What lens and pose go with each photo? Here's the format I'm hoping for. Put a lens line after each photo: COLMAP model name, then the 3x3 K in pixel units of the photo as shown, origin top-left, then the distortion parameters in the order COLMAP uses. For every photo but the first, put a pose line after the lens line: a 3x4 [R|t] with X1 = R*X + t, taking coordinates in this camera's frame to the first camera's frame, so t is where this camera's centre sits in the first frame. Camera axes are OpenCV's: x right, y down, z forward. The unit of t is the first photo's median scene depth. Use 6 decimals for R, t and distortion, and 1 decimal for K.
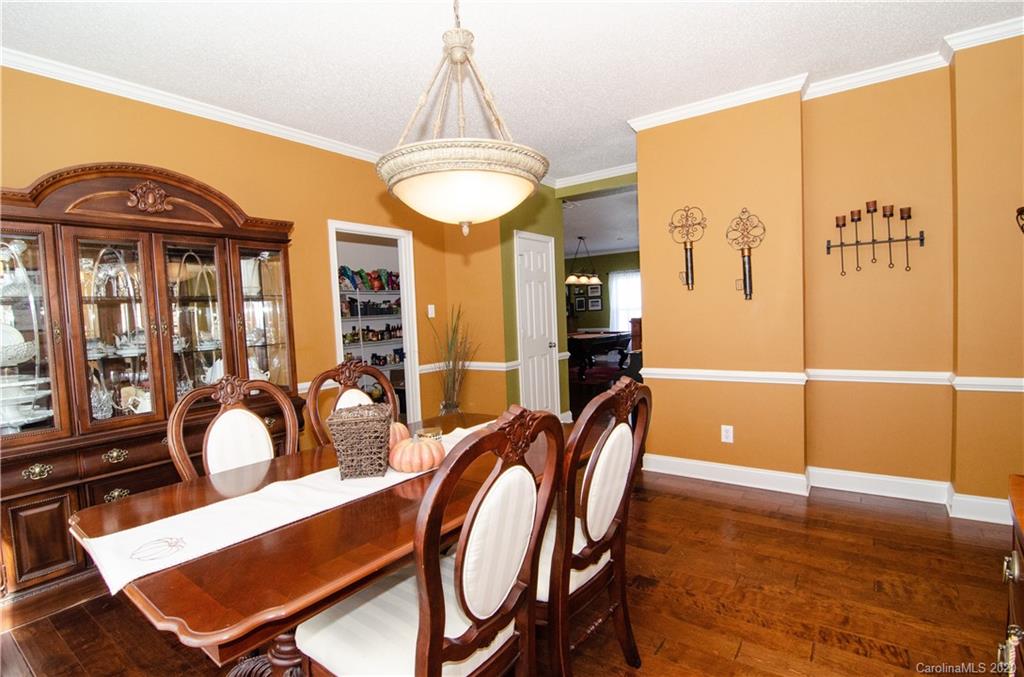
lens RADIAL K [[488.4, 0, 512.0], [0, 488.4, 338.5], [0, 0, 1]] dist [0.000992, -0.000083]
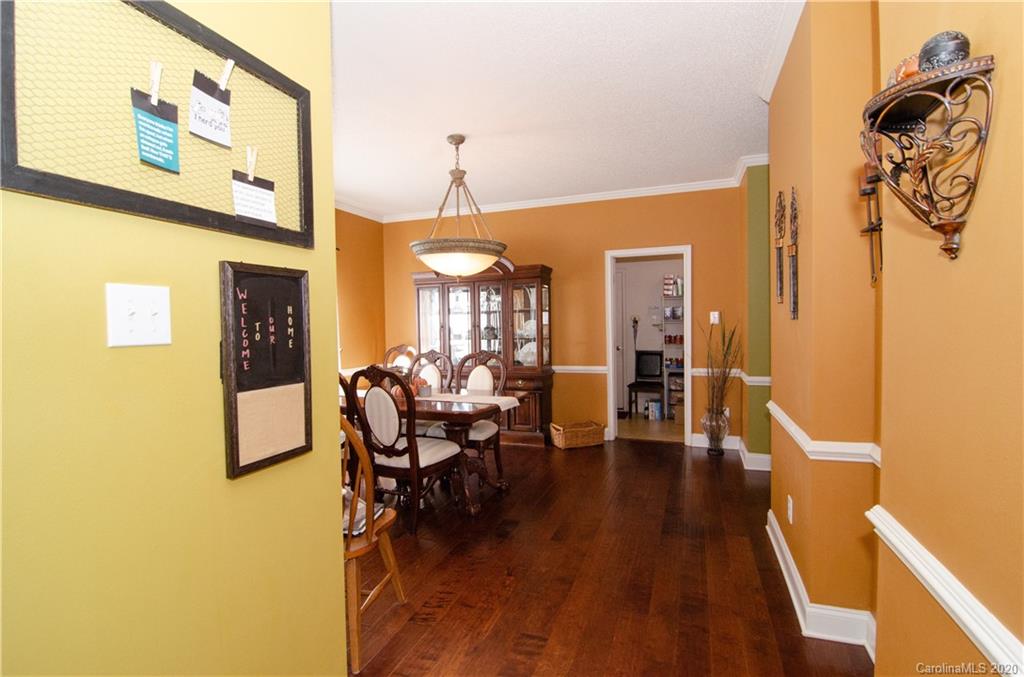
lens RADIAL K [[494.8, 0, 512.0], [0, 494.8, 338.5], [0, 0, 1]] dist [-0.022830, -0.001286]
pose [[0.266555, 0.067442, -0.961457, 0.899968], [-0.044918, 0.997334, 0.057505, -0.065458], [0.962772, 0.027859, 0.268874, 0.381512]]
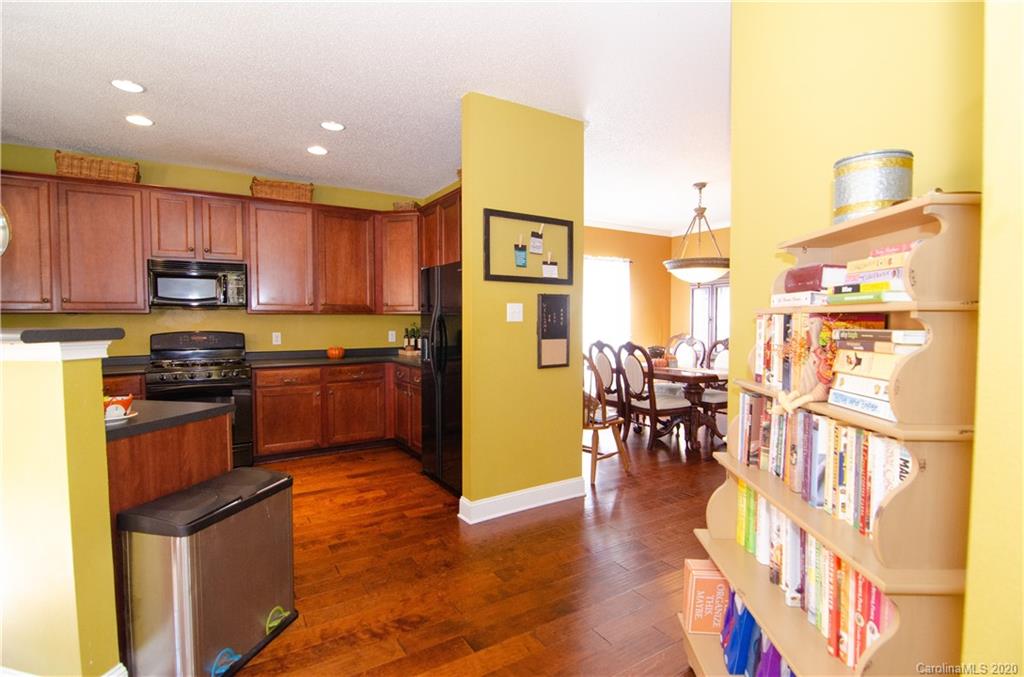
lens RADIAL K [[494.8, 0, 512.0], [0, 494.8, 338.5], [0, 0, 1]] dist [-0.022830, -0.001286]
pose [[-0.371653, 0.078931, -0.925010, 1.679820], [-0.032503, 0.994662, 0.097934, -0.108331], [0.927803, 0.066463, -0.367103, 0.683120]]
